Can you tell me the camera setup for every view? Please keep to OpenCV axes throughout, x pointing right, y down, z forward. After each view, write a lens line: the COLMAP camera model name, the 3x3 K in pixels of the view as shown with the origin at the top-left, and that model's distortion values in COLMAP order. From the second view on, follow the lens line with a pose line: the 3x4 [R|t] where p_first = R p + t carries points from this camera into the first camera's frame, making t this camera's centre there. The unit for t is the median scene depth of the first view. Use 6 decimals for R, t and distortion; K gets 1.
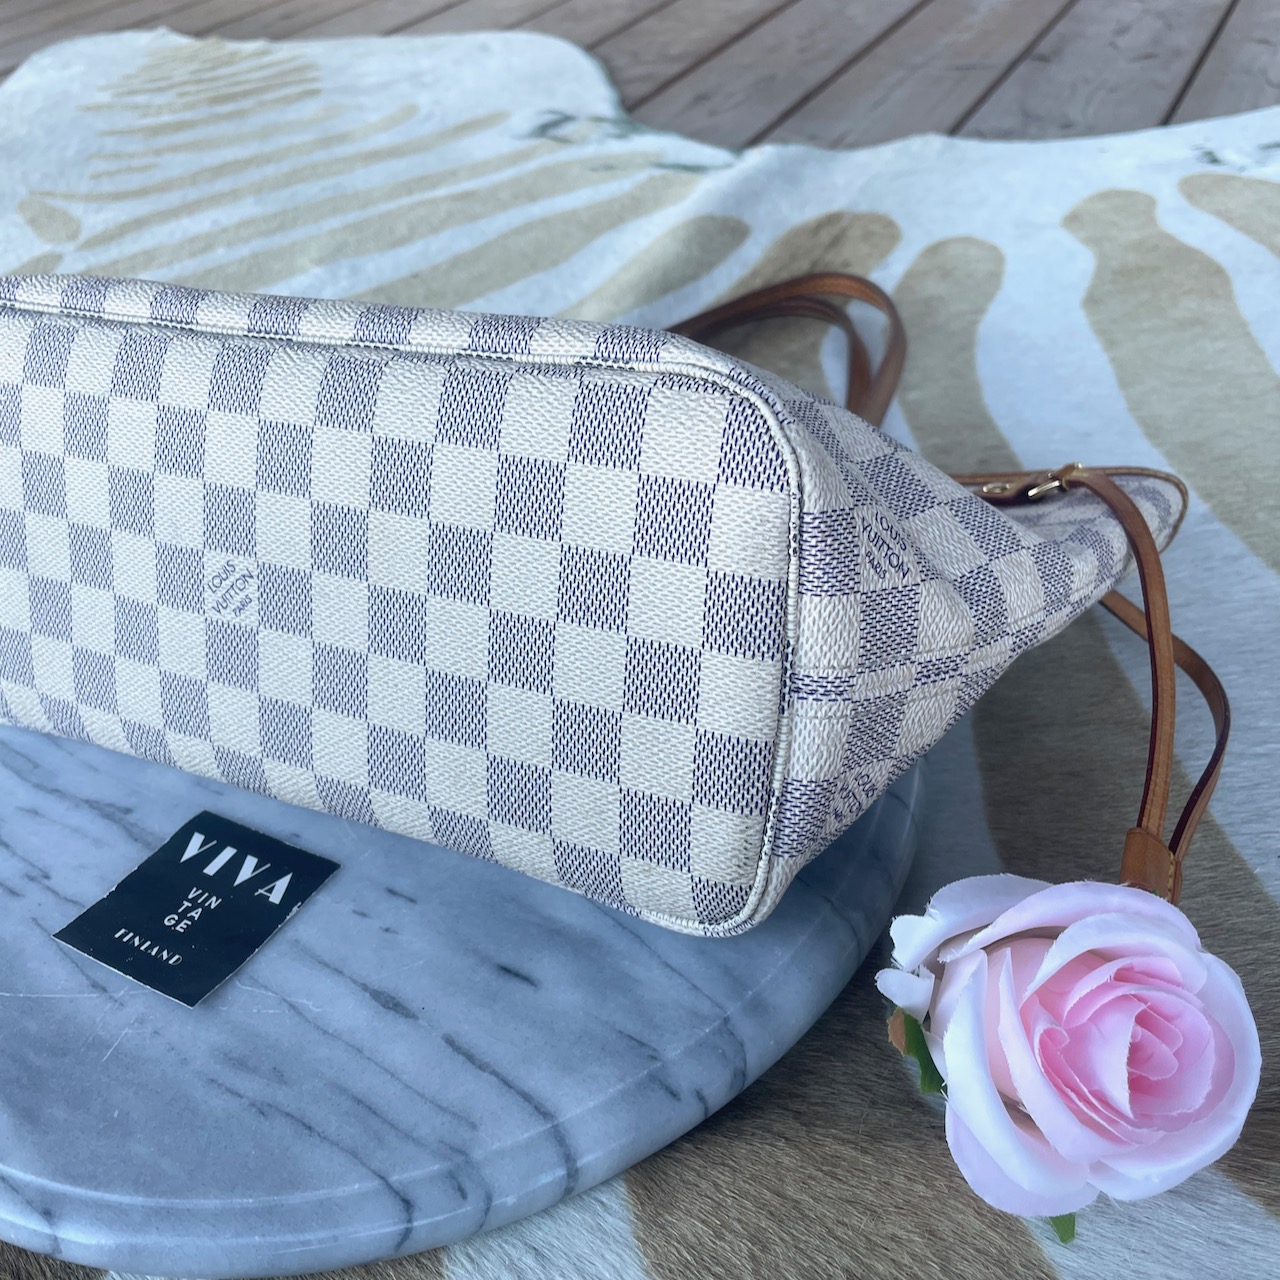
lens RADIAL K [[1293.8, 0, 636.6], [0, 1293.8, 616.1], [0, 0, 1]] dist [0.114634, -0.138558]
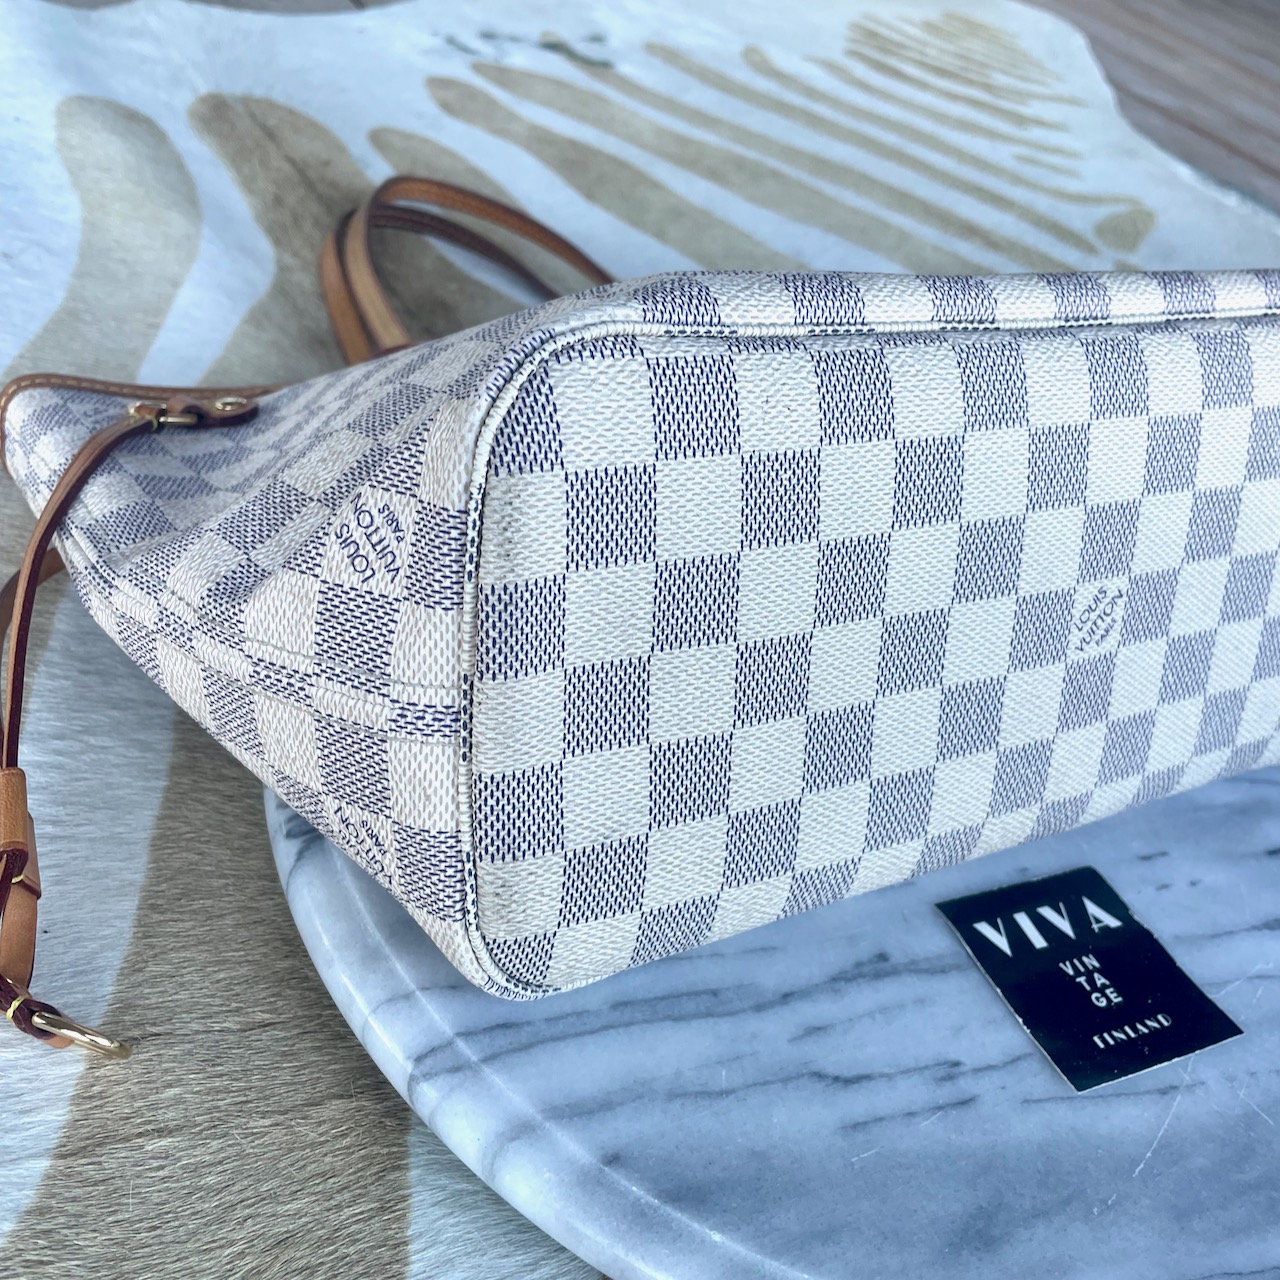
lens RADIAL K [[1270.0, 0, 647.8], [0, 1270.0, 623.7], [0, 0, 1]] dist [0.110586, -0.146771]
pose [[0.499623, -0.310480, 0.808690, -1.190662], [0.224048, 0.948110, 0.225587, -0.286945], [-0.836767, 0.068477, 0.543260, 0.807271]]
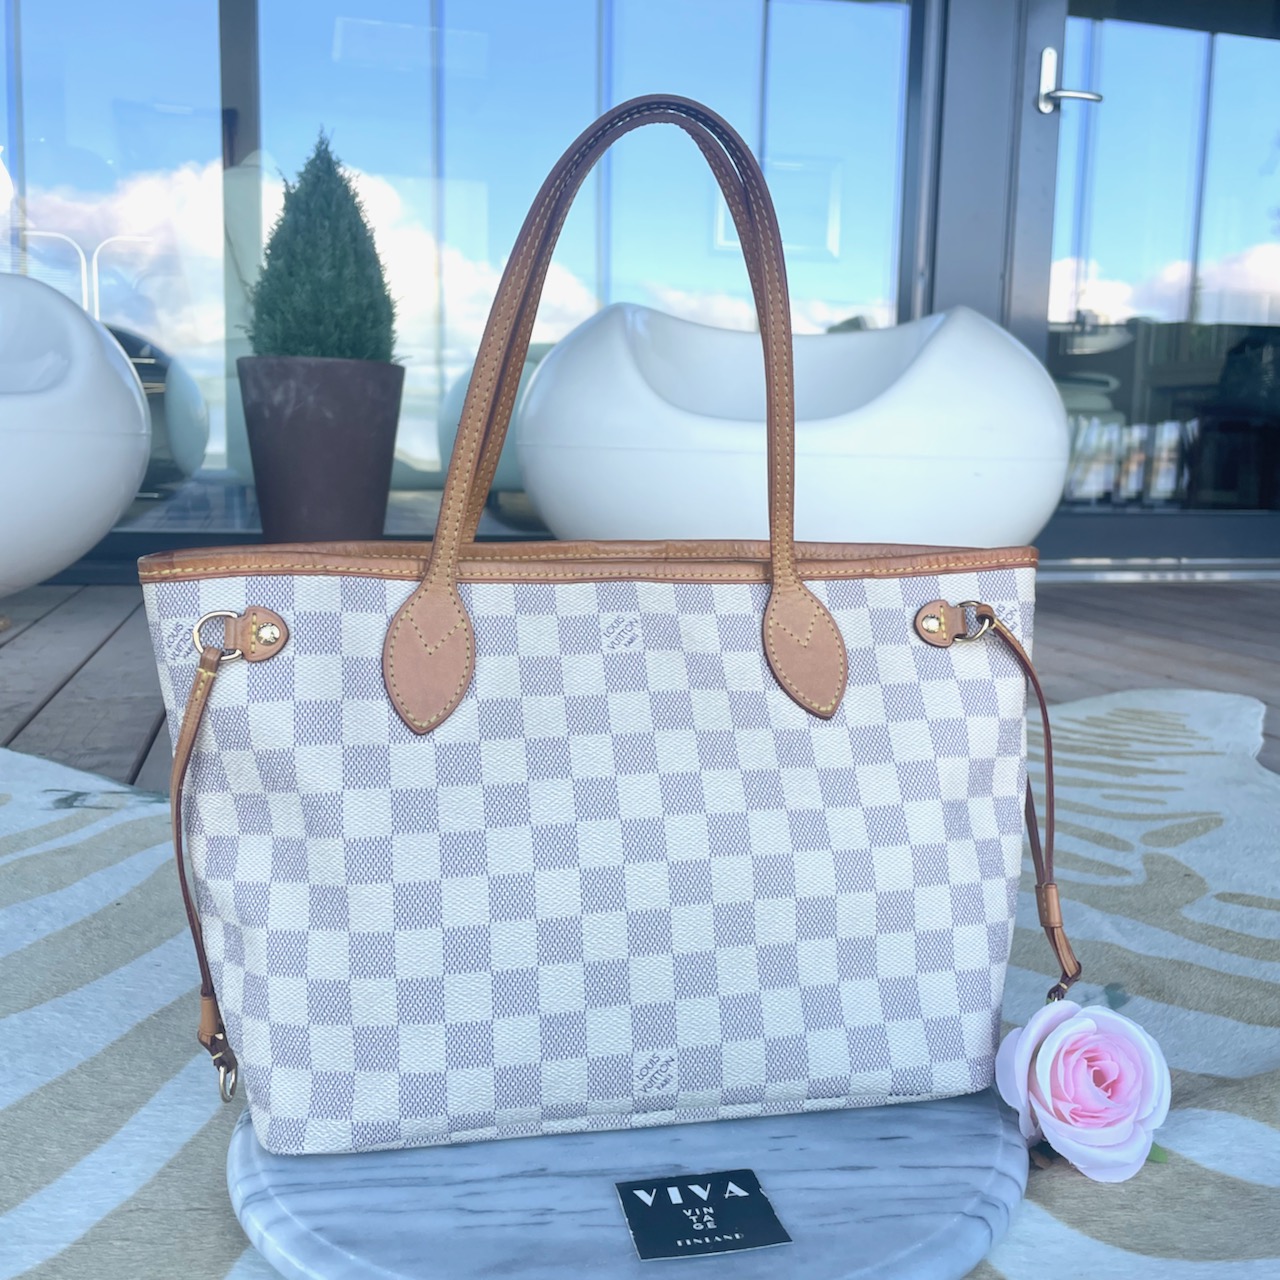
lens RADIAL K [[1333.0, 0, 668.3], [0, 1333.0, 643.1], [0, 0, 1]] dist [0.088938, -0.117899]
pose [[0.737478, 0.032749, 0.674576, -1.422000], [0.307656, 0.872880, -0.378720, 0.278469], [-0.601226, 0.486835, 0.633654, -0.203538]]
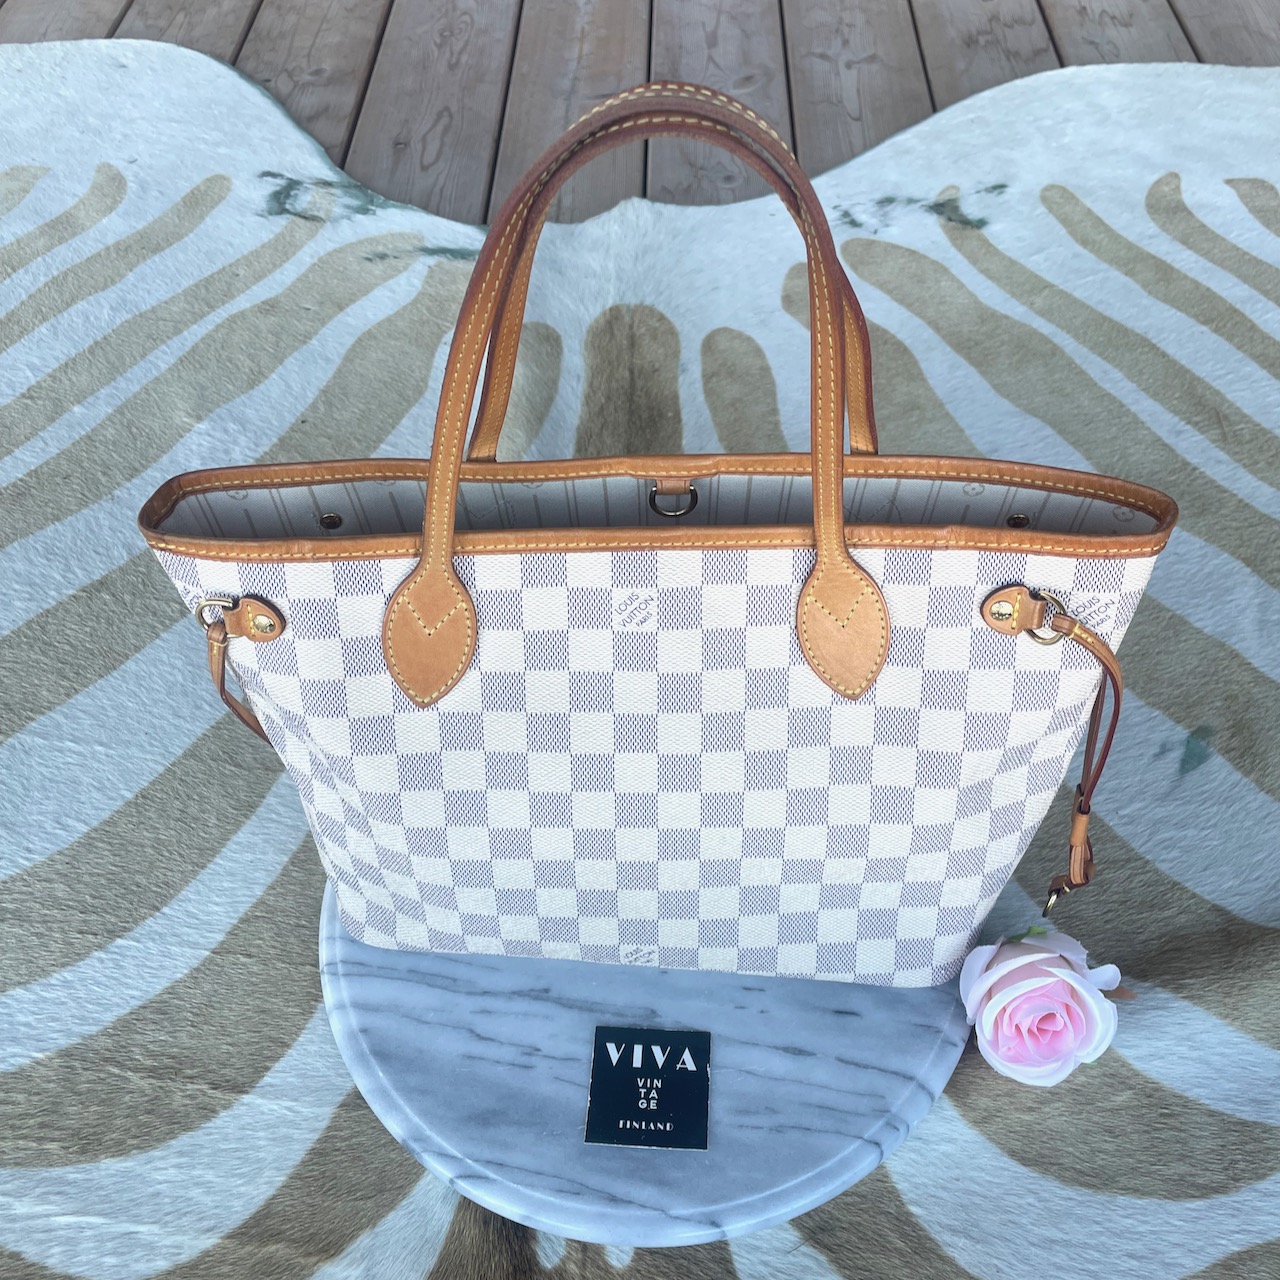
lens RADIAL K [[1265.0, 0, 655.1], [0, 1265.0, 615.4], [0, 0, 1]] dist [0.087491, -0.120447]
pose [[0.891400, -0.259672, 0.371451, -0.854173], [0.178954, 0.954655, 0.237926, -0.747148], [-0.416390, -0.145615, 0.897449, -0.455229]]
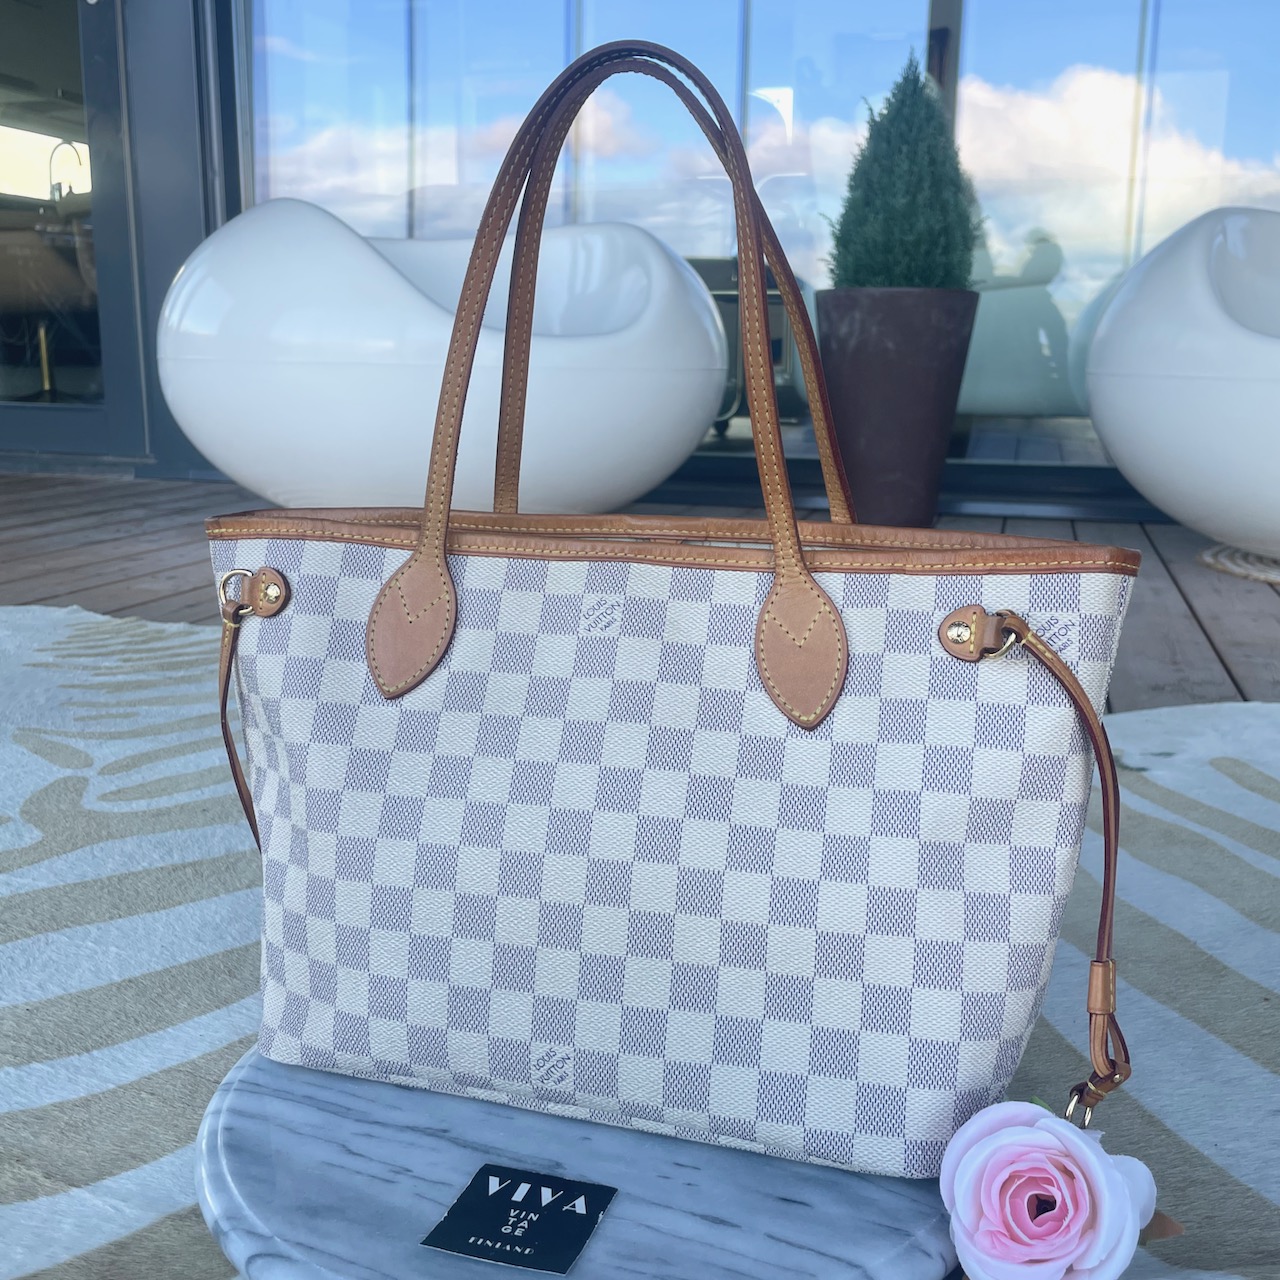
lens RADIAL K [[1333.0, 0, 668.3], [0, 1333.0, 643.1], [0, 0, 1]] dist [0.088938, -0.117899]
pose [[0.968674, 0.077582, 0.235905, -0.620417], [0.027634, 0.910373, -0.412865, 0.316336], [-0.246792, 0.406451, 0.879711, -0.550573]]
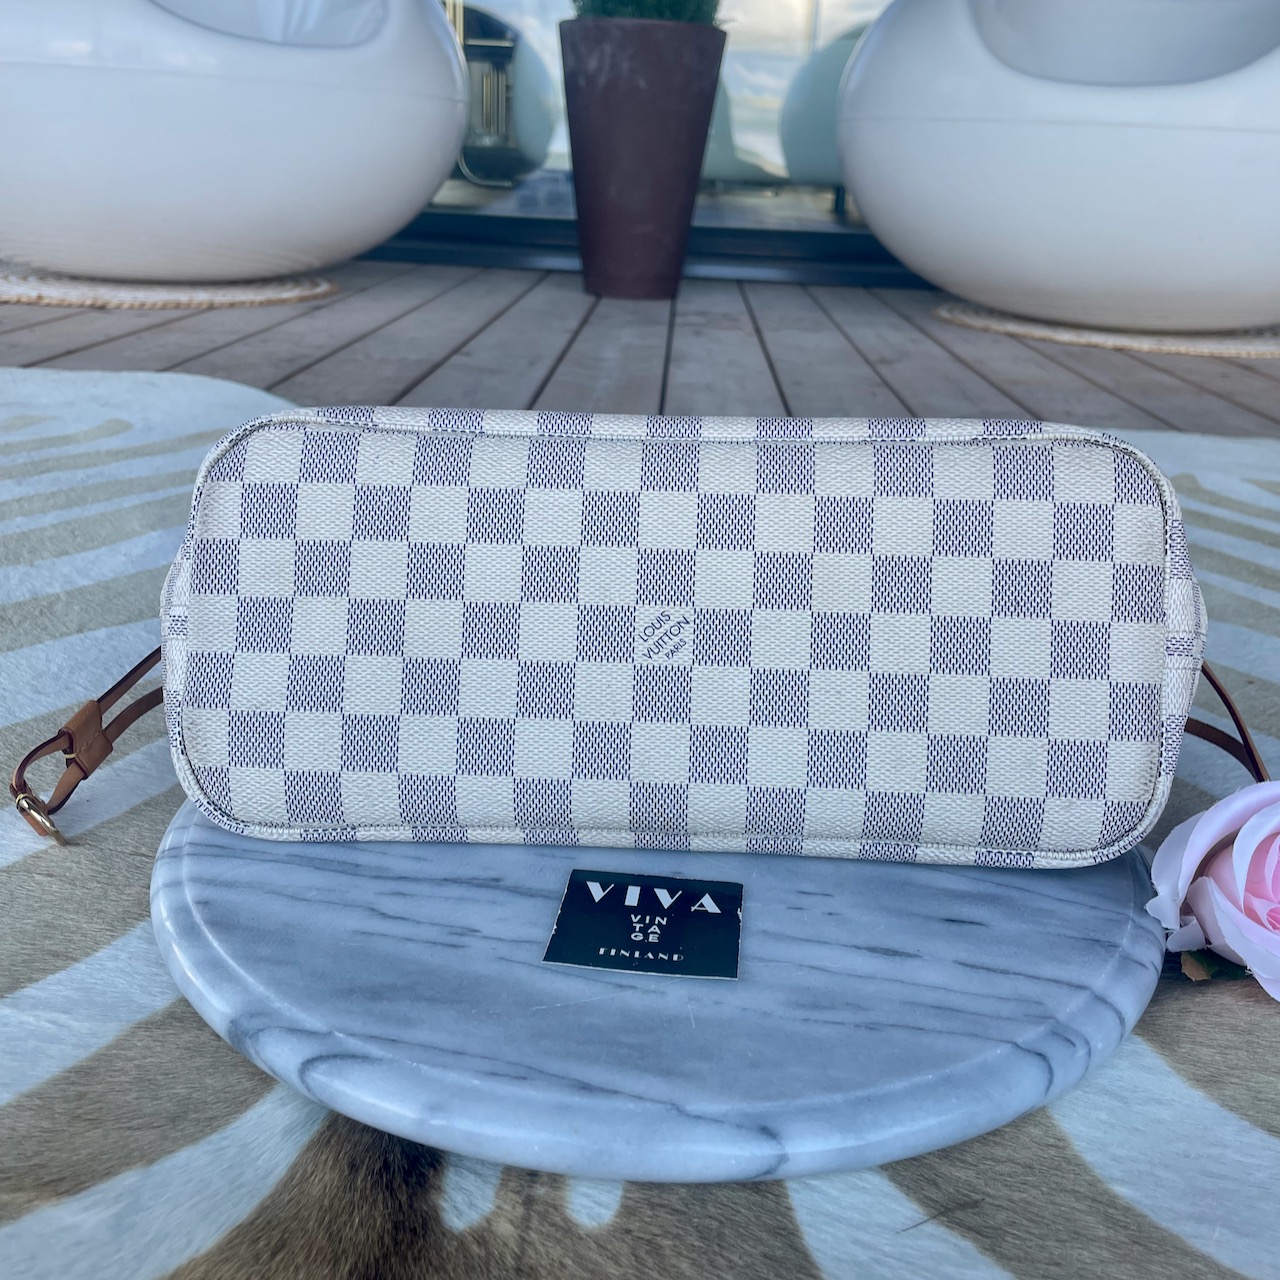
lens RADIAL K [[1270.0, 0, 647.8], [0, 1270.0, 623.7], [0, 0, 1]] dist [0.110586, -0.146771]
pose [[0.892238, -0.001267, 0.451563, -0.867811], [0.131677, 0.957266, -0.257494, 0.270567], [-0.431940, 0.289207, 0.854276, 0.020918]]
